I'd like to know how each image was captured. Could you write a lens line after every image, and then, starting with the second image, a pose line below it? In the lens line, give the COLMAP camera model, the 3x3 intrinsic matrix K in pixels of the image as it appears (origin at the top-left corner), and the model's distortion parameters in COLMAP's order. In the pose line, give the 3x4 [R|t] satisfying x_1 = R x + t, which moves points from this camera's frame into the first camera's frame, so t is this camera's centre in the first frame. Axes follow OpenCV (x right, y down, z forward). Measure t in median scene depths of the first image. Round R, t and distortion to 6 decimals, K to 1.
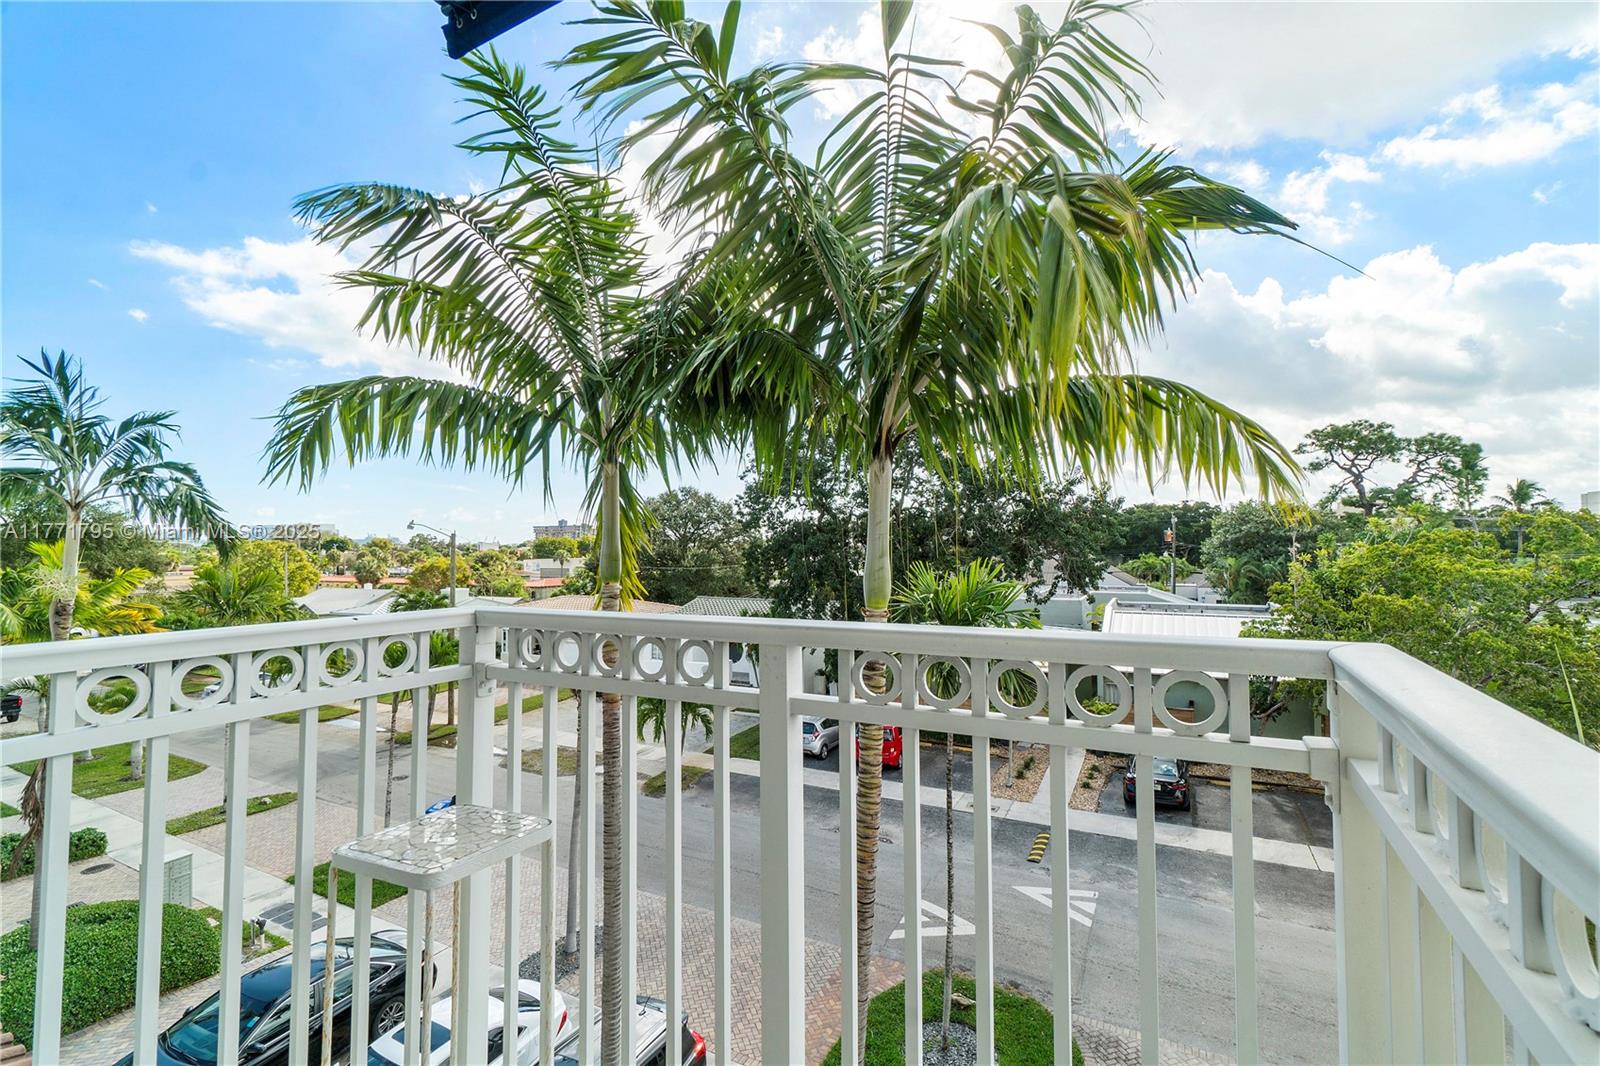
lens RADIAL K [[683.6, 0, 800.2], [0, 683.6, 521.9], [0, 0, 1]] dist [0.003204, -0.000046]
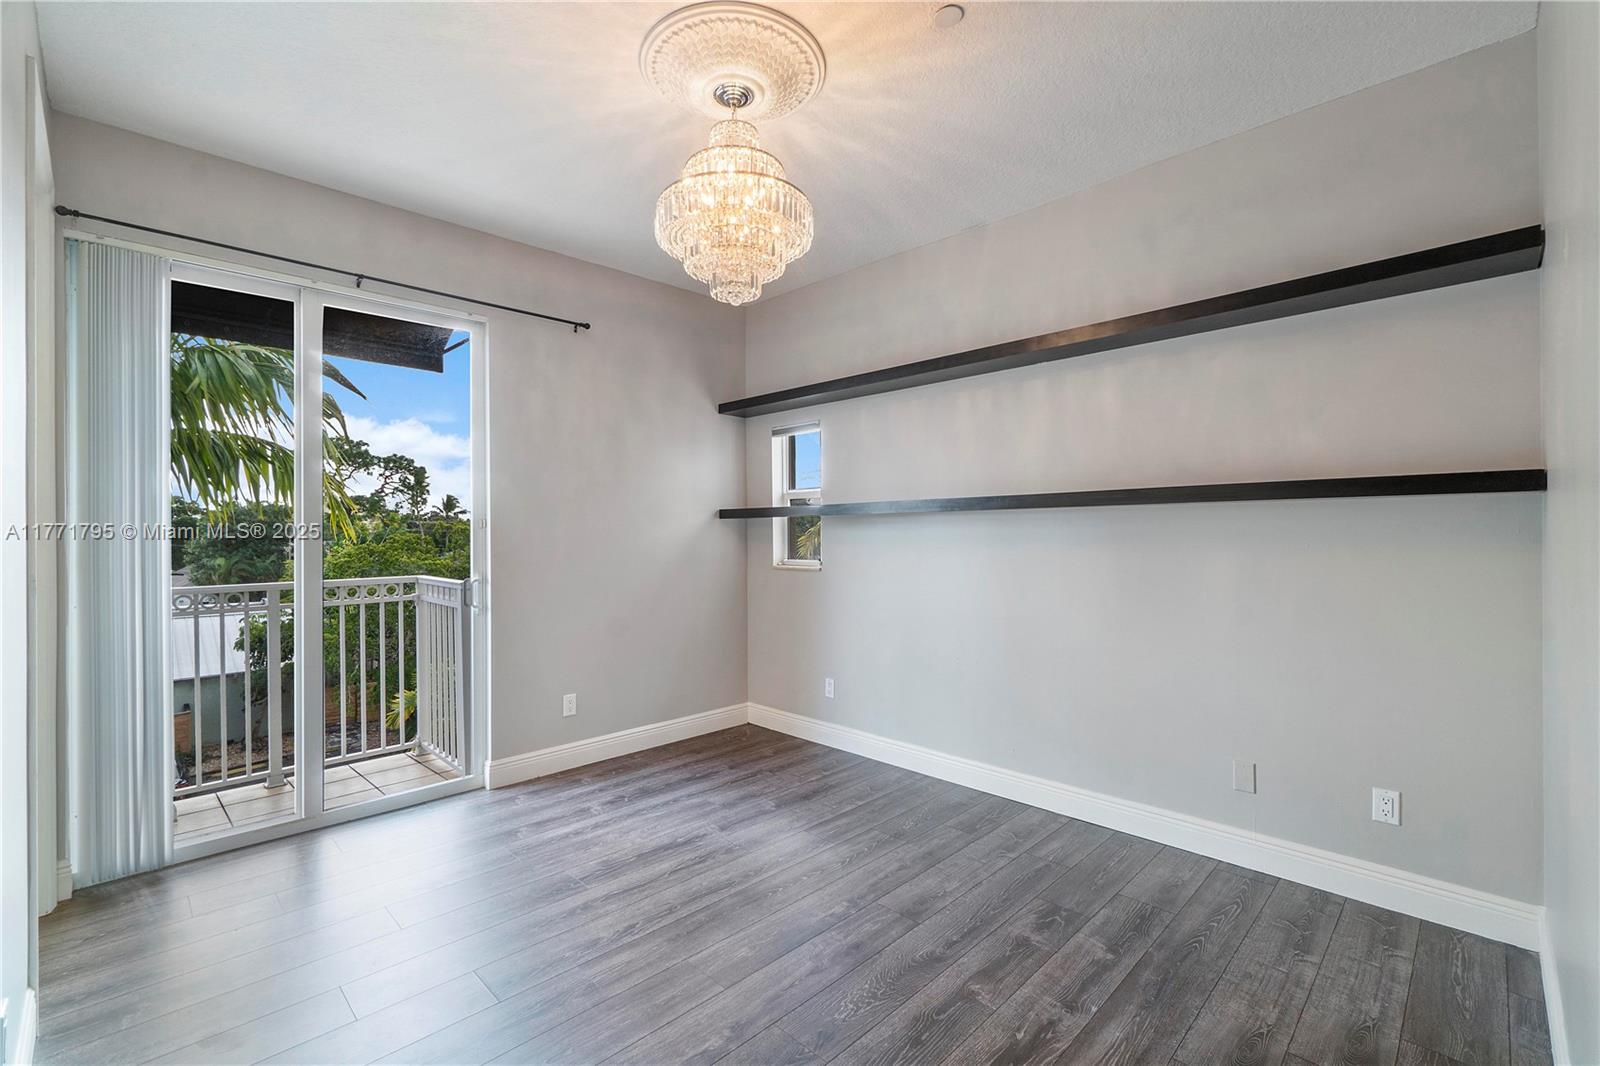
lens RADIAL K [[692.4, 0, 798.2], [0, 692.4, 533.9], [0, 0, 1]] dist [-0.003708, 0.000325]
pose [[0.288582, 0.008397, 0.957418, -0.076970], [-0.027765, 0.999614, -0.000398, -0.004066], [-0.957053, -0.026468, 0.288704, -0.075758]]
